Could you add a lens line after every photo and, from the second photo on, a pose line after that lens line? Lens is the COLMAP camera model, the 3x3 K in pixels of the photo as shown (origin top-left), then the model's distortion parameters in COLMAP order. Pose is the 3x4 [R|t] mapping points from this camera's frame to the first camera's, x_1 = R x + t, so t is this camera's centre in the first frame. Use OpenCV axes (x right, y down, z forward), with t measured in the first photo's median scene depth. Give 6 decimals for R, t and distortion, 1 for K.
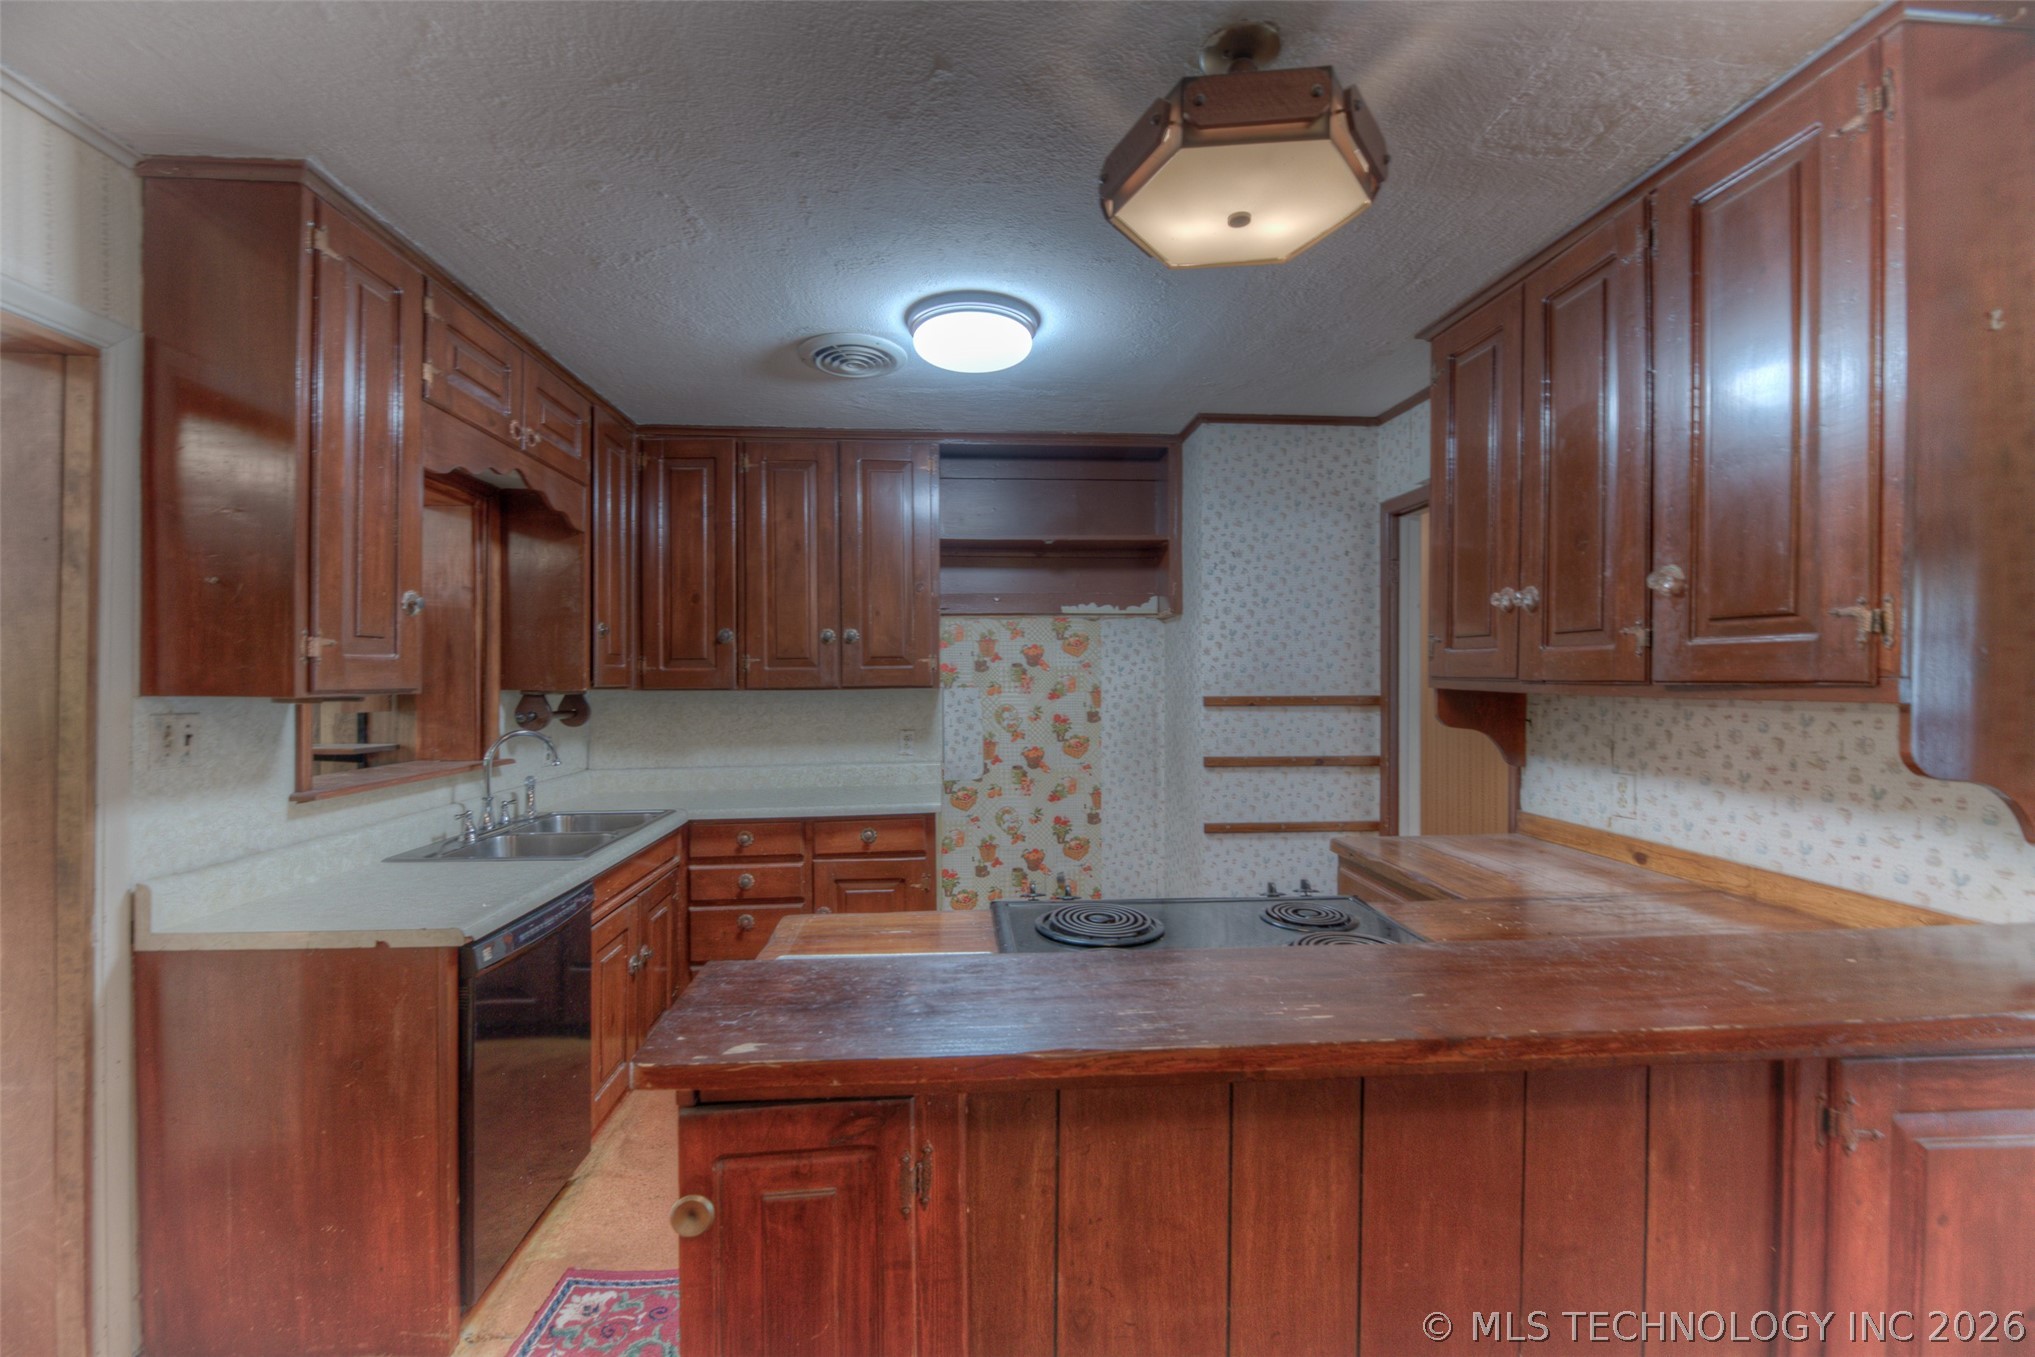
lens RADIAL K [[819.5, 0, 964.4], [0, 819.5, 682.3], [0, 0, 1]] dist [0.009640, -0.002135]
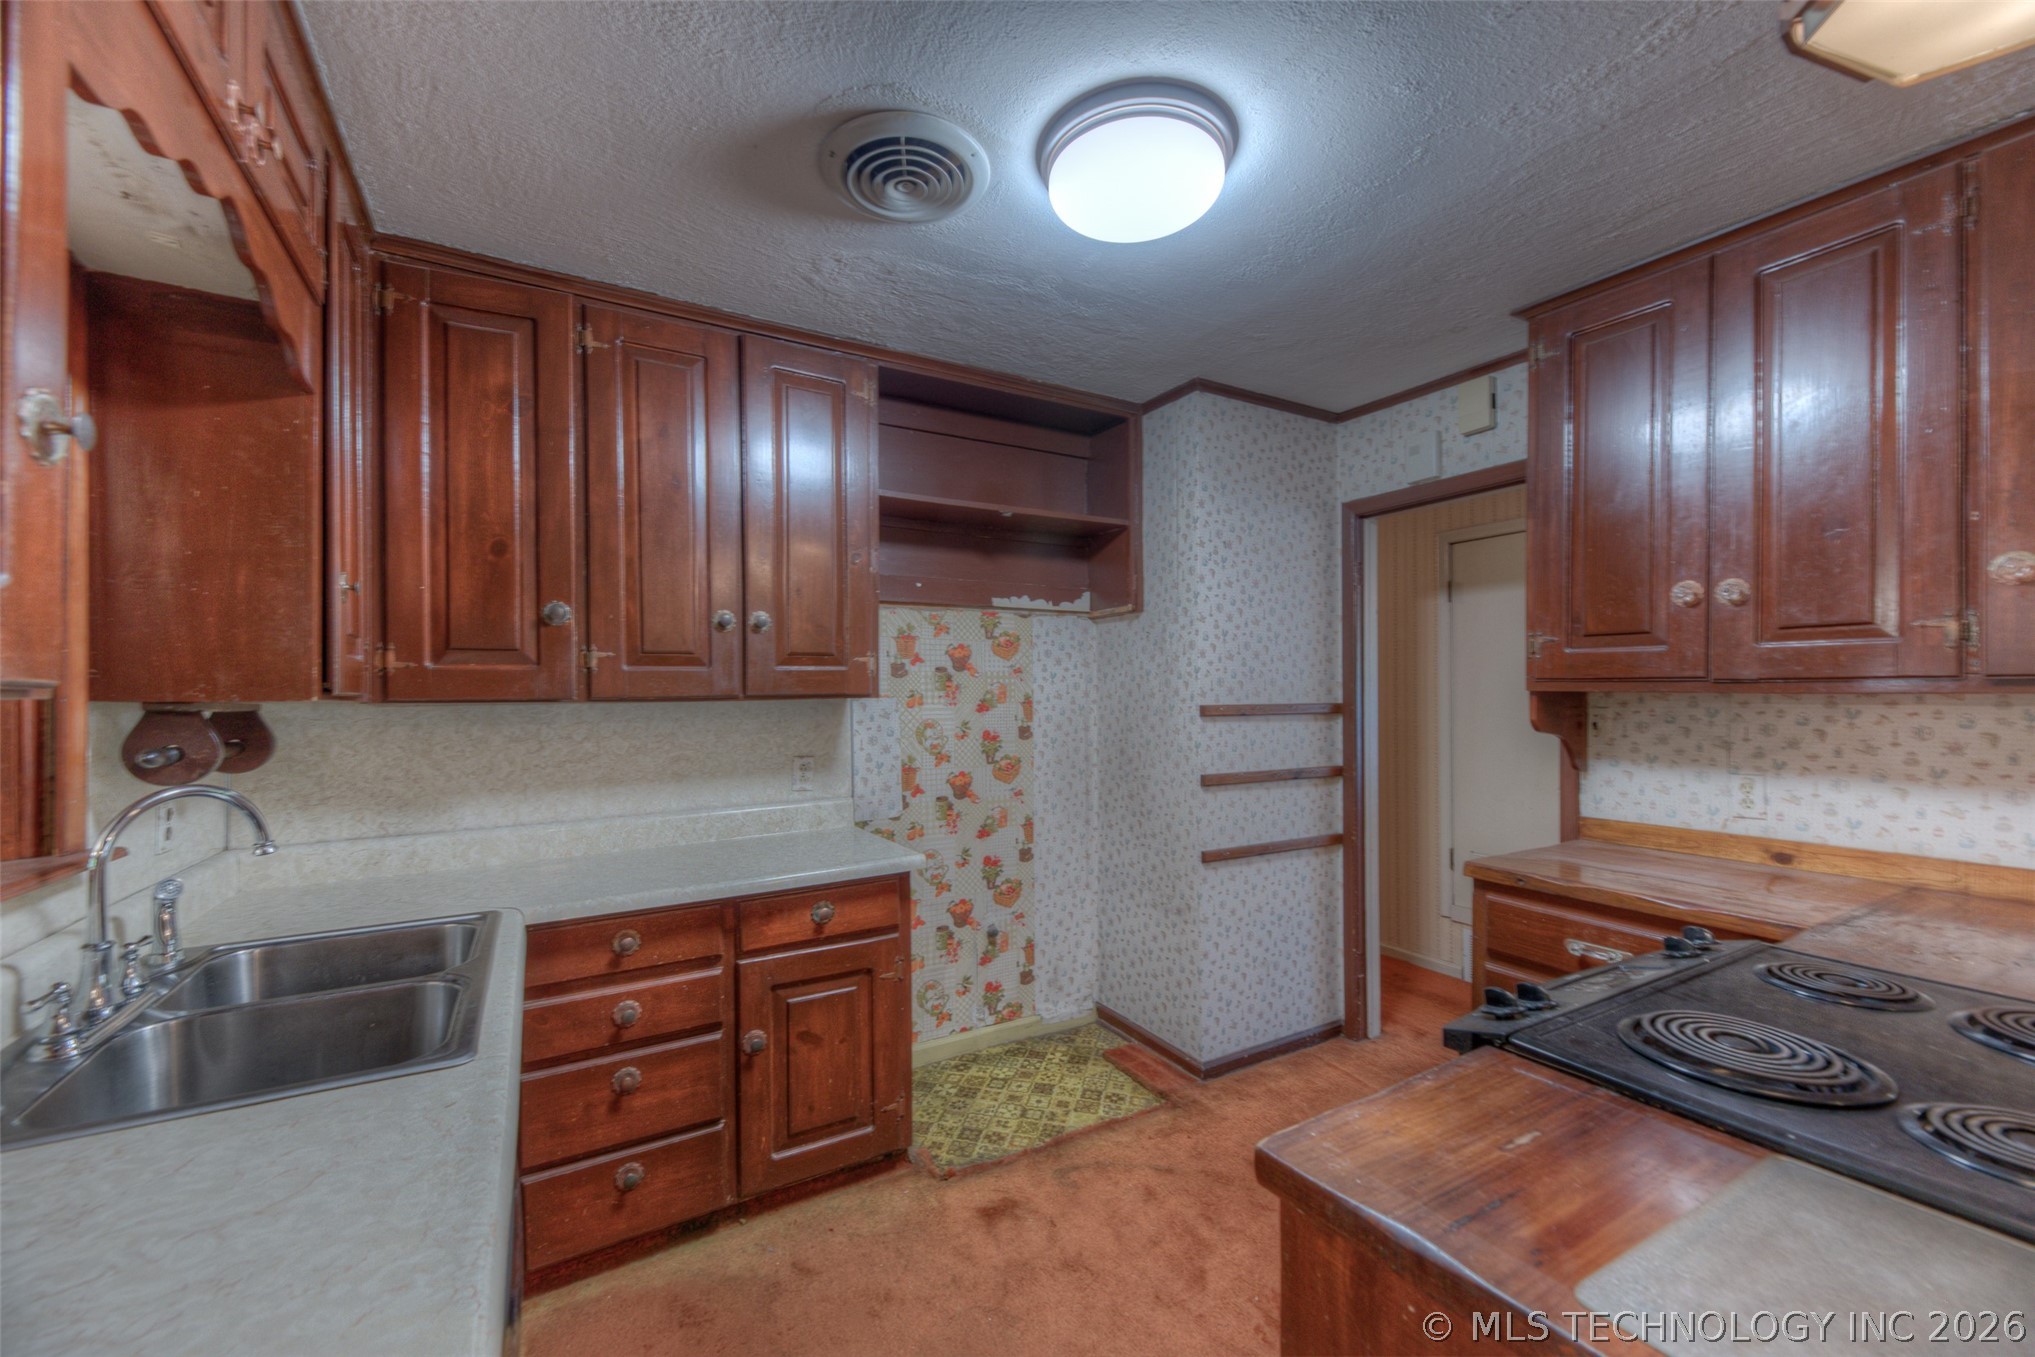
lens RADIAL K [[819.5, 0, 981.5], [0, 819.5, 695.5], [0, 0, 1]] dist [0.009640, -0.002135]
pose [[0.891999, -0.001662, 0.452035, -0.303689], [0.004428, 0.999977, -0.005061, 0.010090], [-0.452016, 0.006516, 0.891986, 0.328672]]
